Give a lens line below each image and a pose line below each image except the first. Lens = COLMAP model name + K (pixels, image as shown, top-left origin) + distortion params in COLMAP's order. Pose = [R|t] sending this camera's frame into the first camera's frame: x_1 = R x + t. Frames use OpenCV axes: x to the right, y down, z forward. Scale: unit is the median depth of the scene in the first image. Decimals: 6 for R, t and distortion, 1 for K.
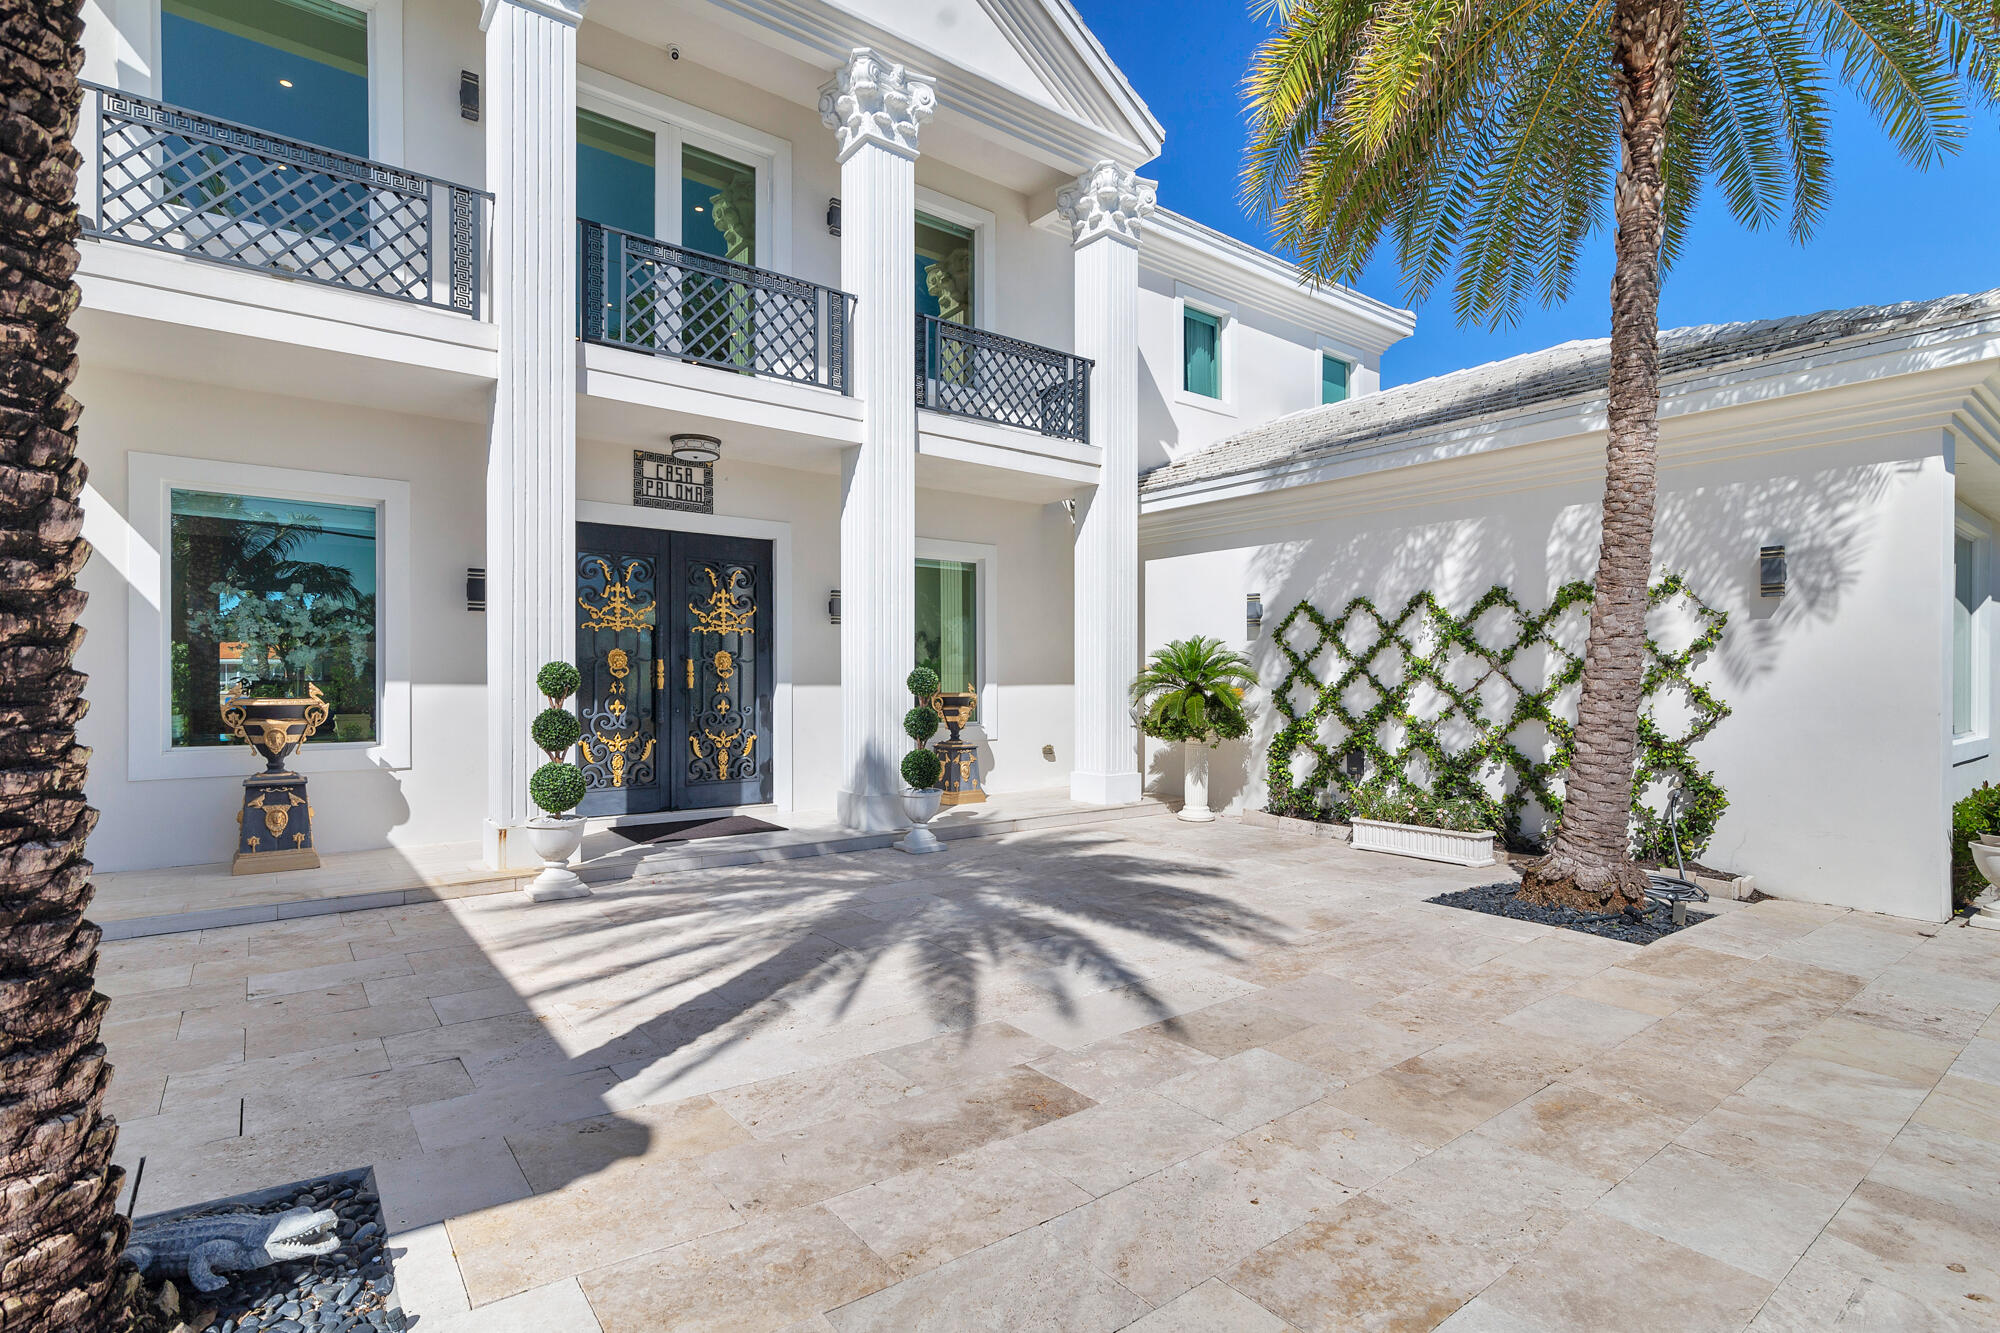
lens RADIAL K [[969.1, 0, 1045.5], [0, 969.1, 690.8], [0, 0, 1]] dist [-0.000555, -0.000203]
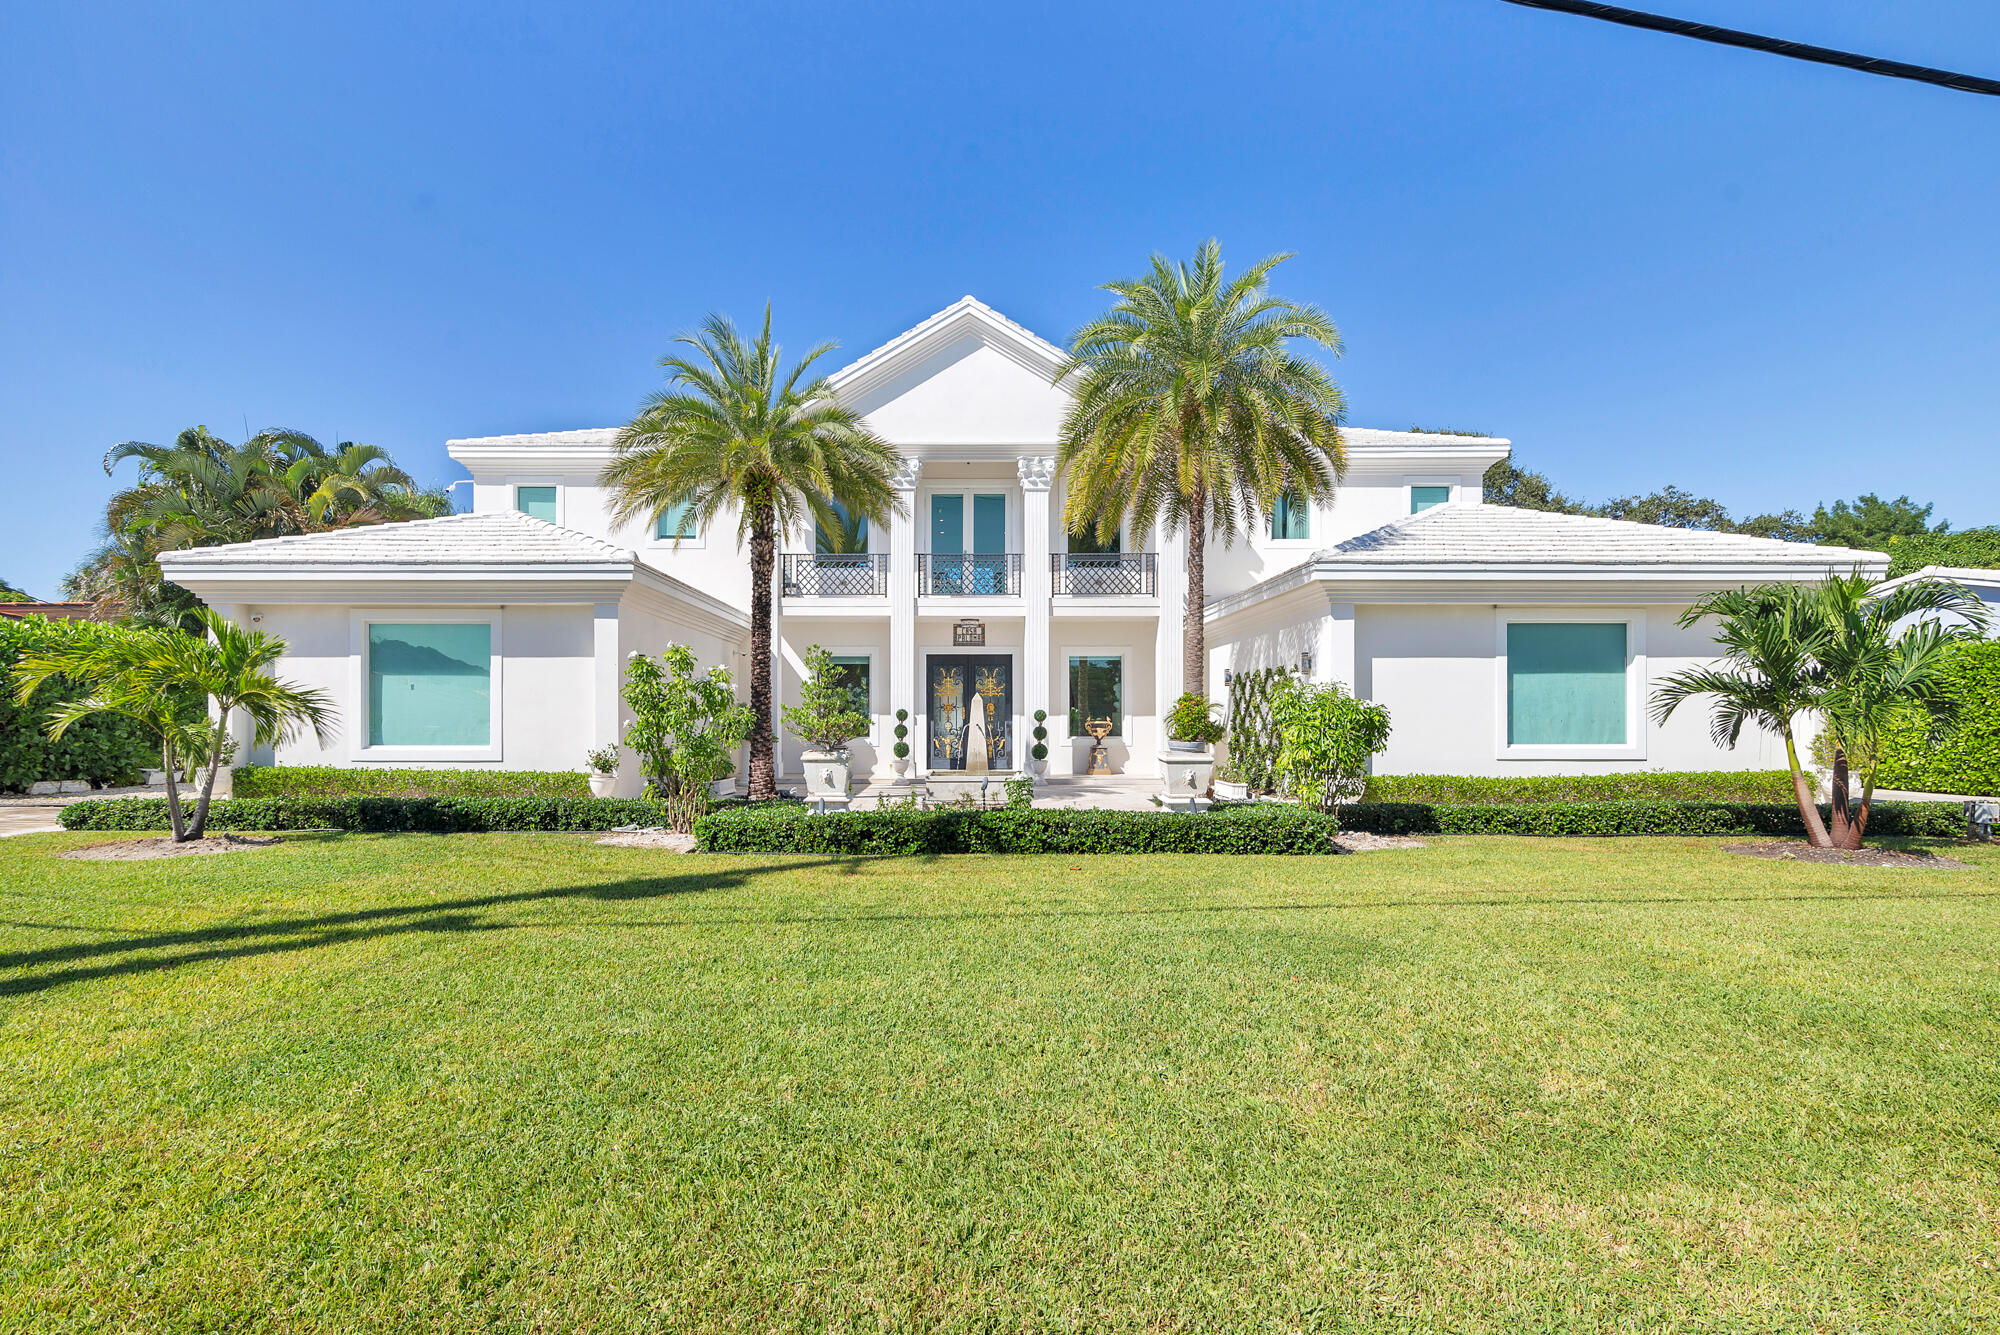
lens RADIAL K [[944.0, 0, 965.0], [0, 944.0, 732.2], [0, 0, 1]] dist [0.001874, 0.000366]
pose [[0.775215, 0.005675, -0.631672, 1.172778], [-0.005110, 0.999983, 0.002712, 0.025811], [0.631677, 0.001126, 0.775231, -0.903469]]
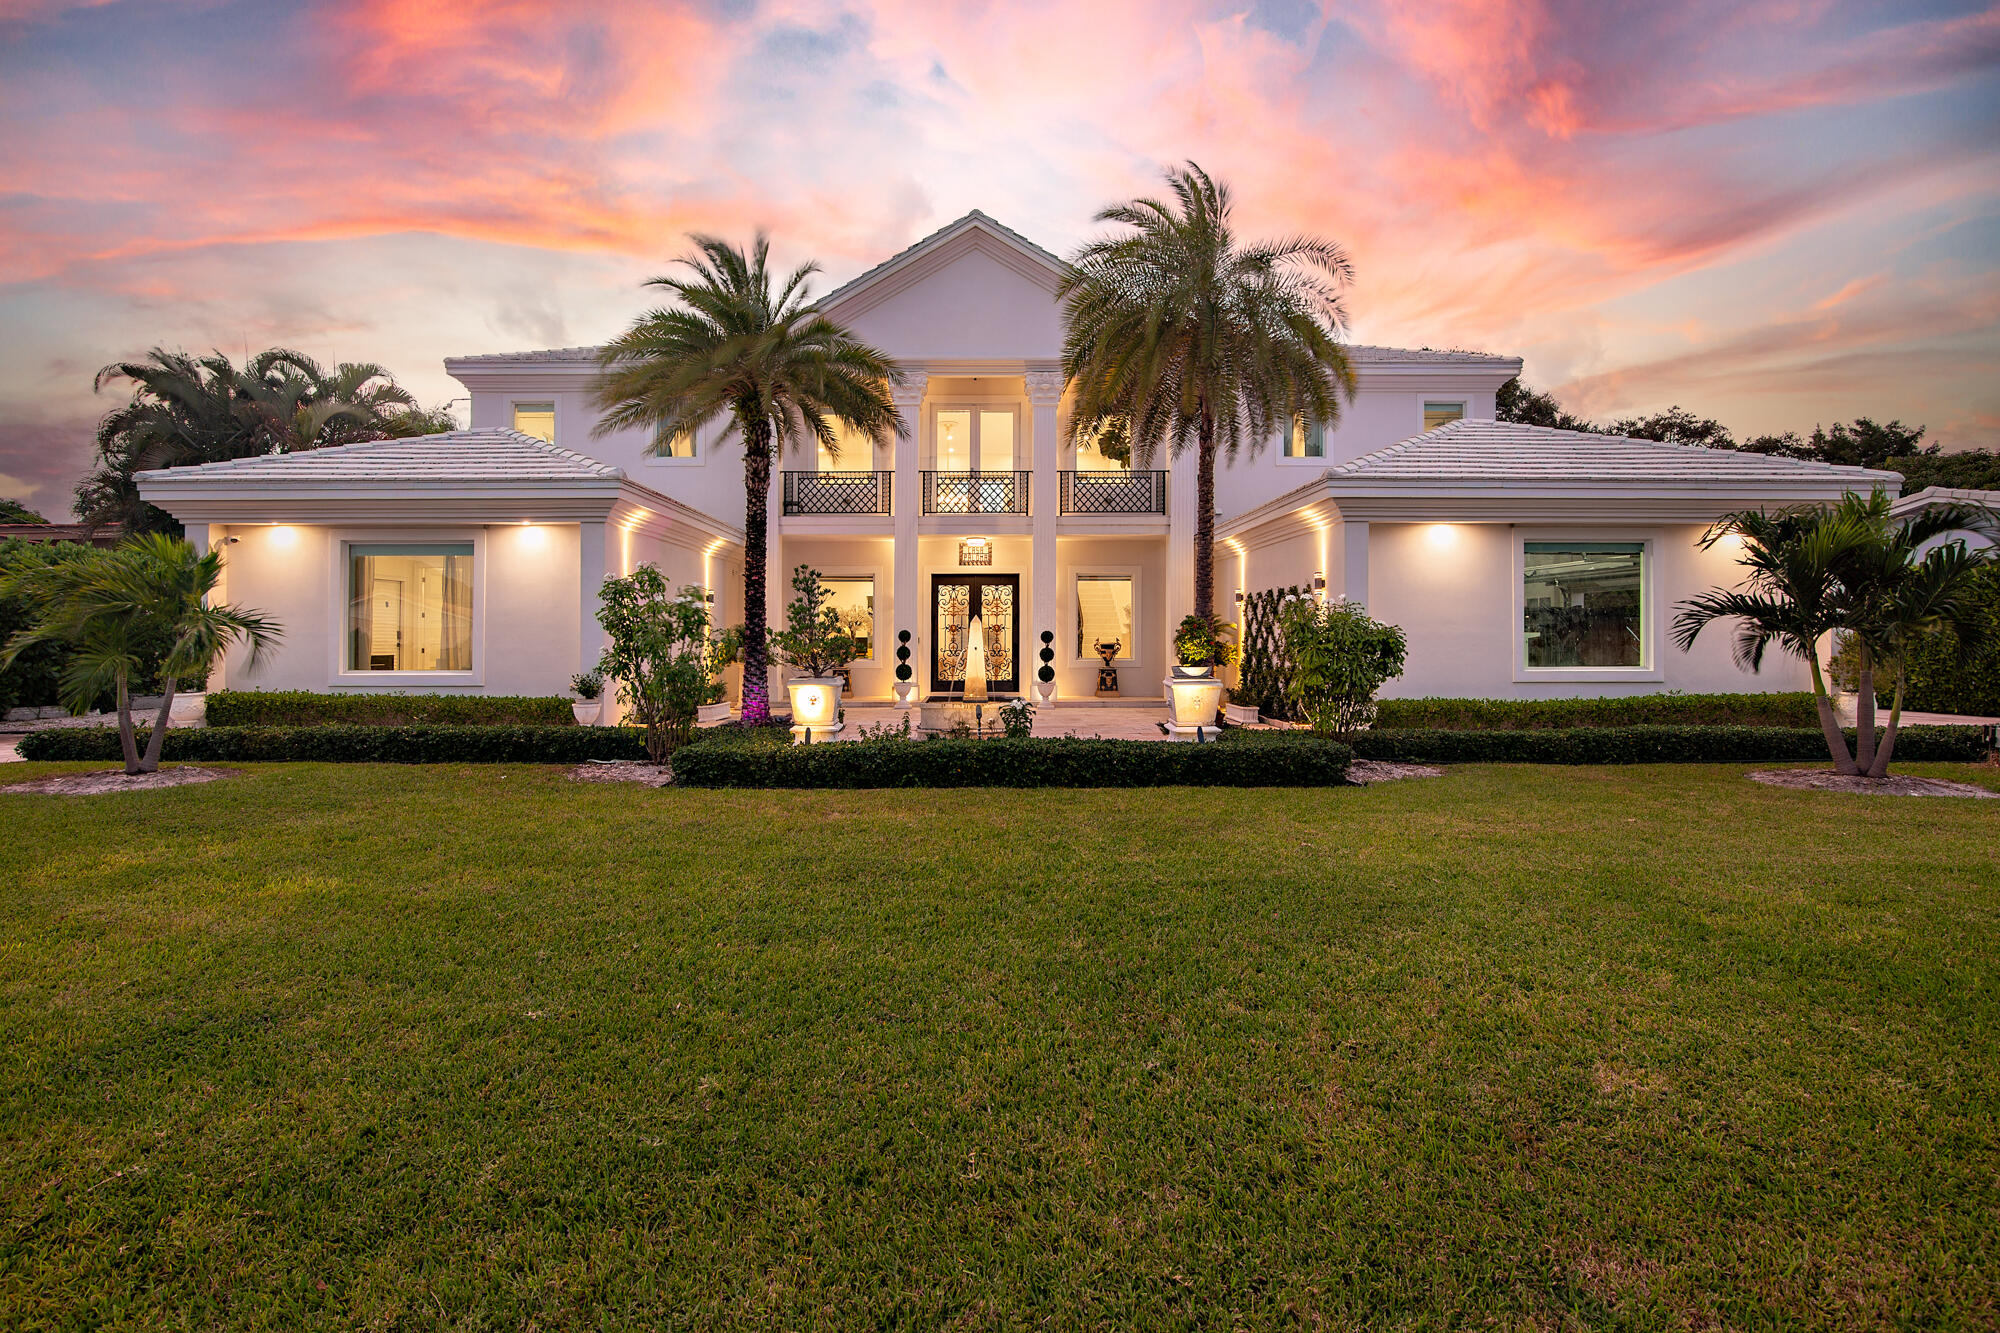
lens RADIAL K [[933.5, 0, 986.0], [0, 933.5, 645.6], [0, 0, 1]] dist [-0.017832, -0.000304]
pose [[0.777306, 0.002455, -0.629118, 1.142996], [-0.004151, 0.999991, -0.001227, 0.015260], [0.629109, 0.003565, 0.777309, -0.819281]]
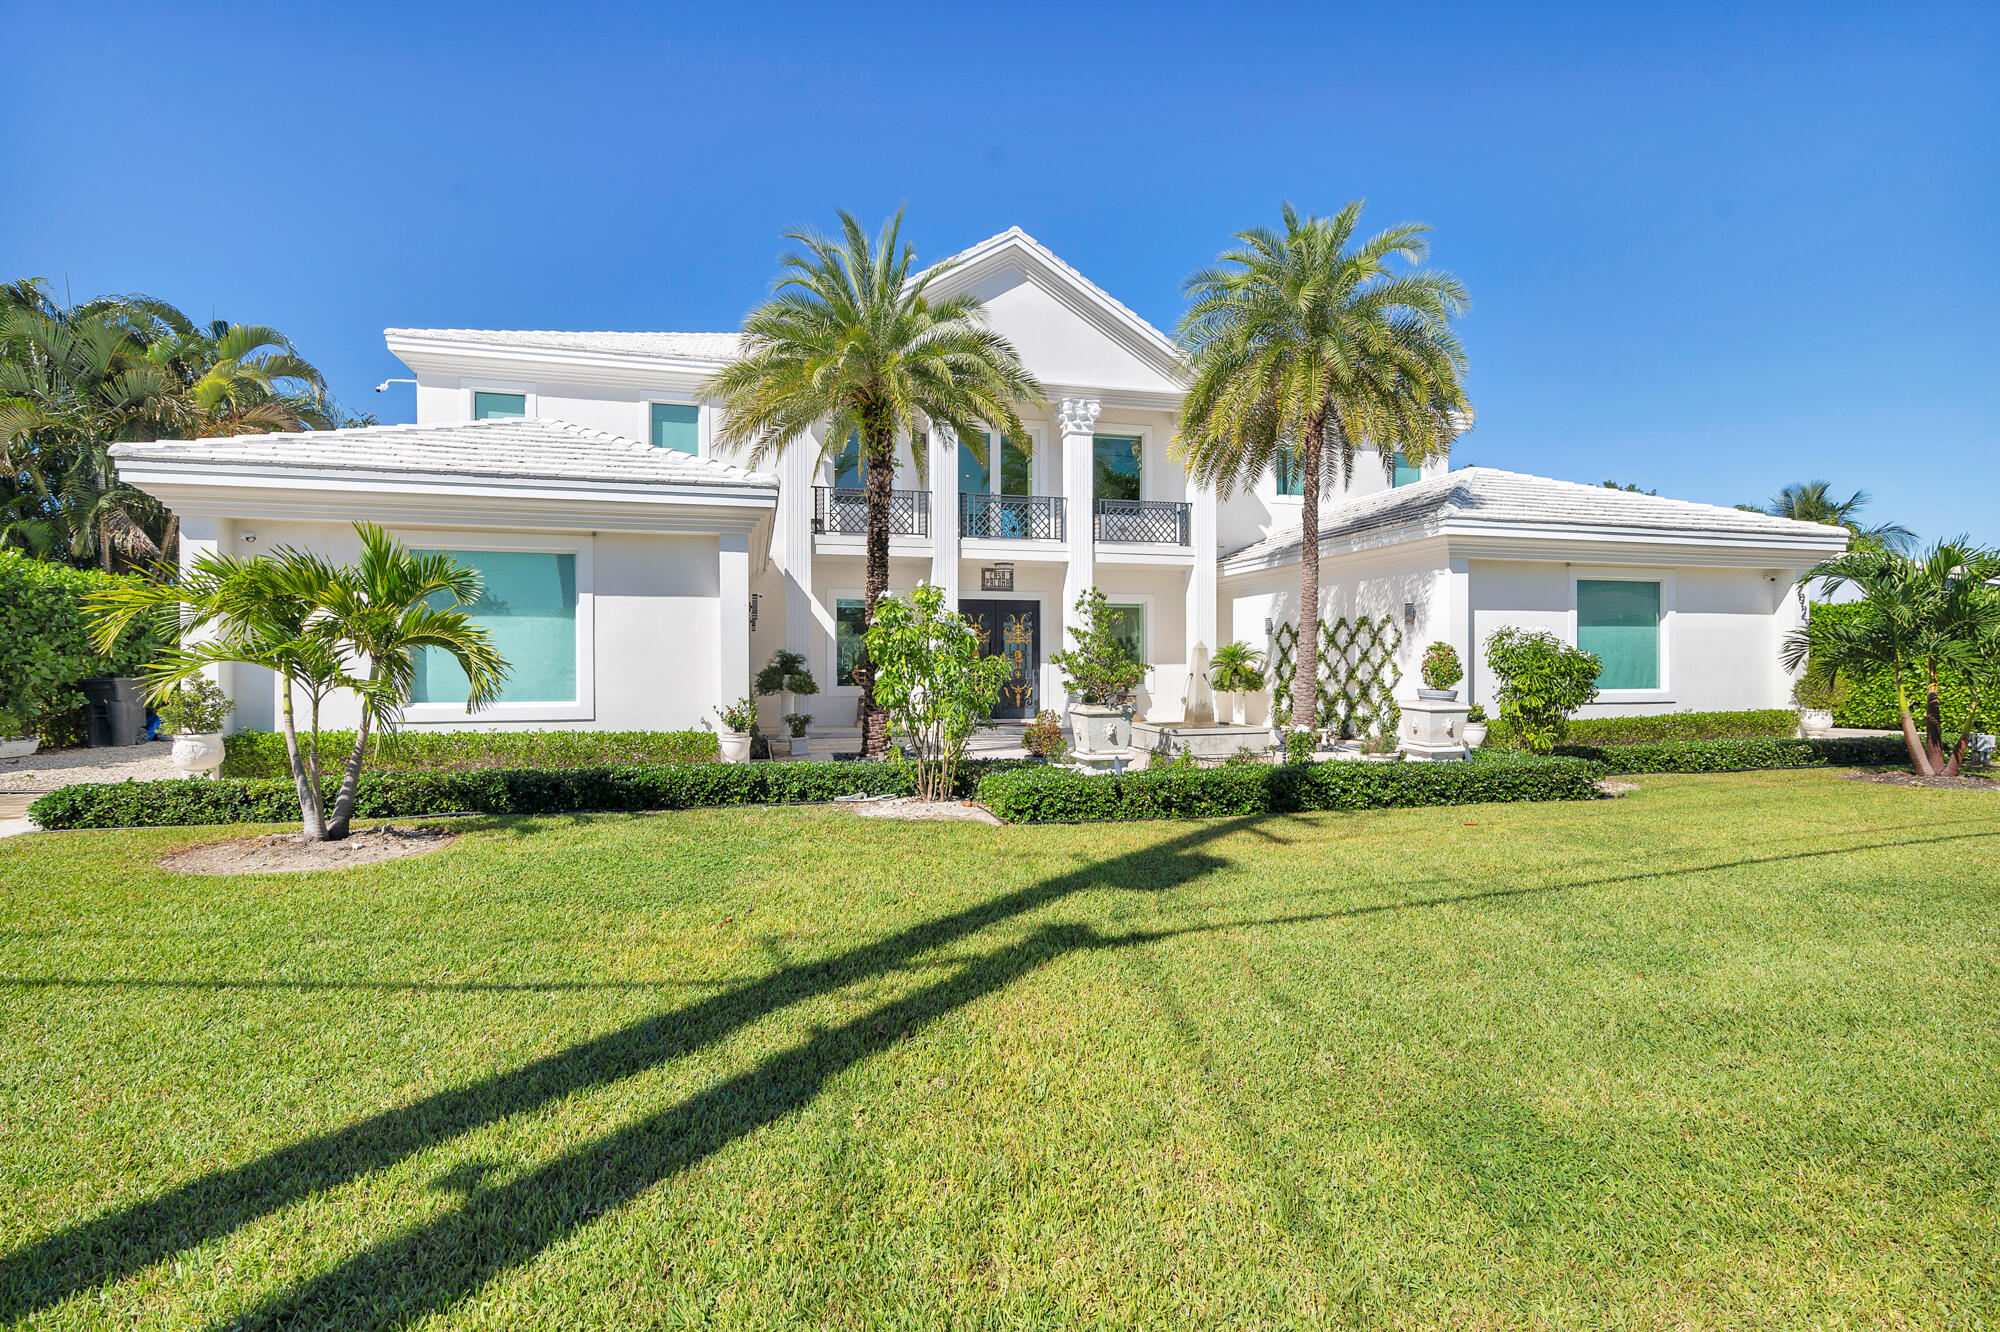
lens RADIAL K [[924.3, 0, 1003.3], [0, 924.3, 689.4], [0, 0, 1]] dist [0.000828, -0.000026]
pose [[0.909844, 0.006495, -0.414900, 0.599271], [-0.000549, 0.999895, 0.014450, 0.020957], [0.414951, -0.012920, 0.909752, -1.108360]]
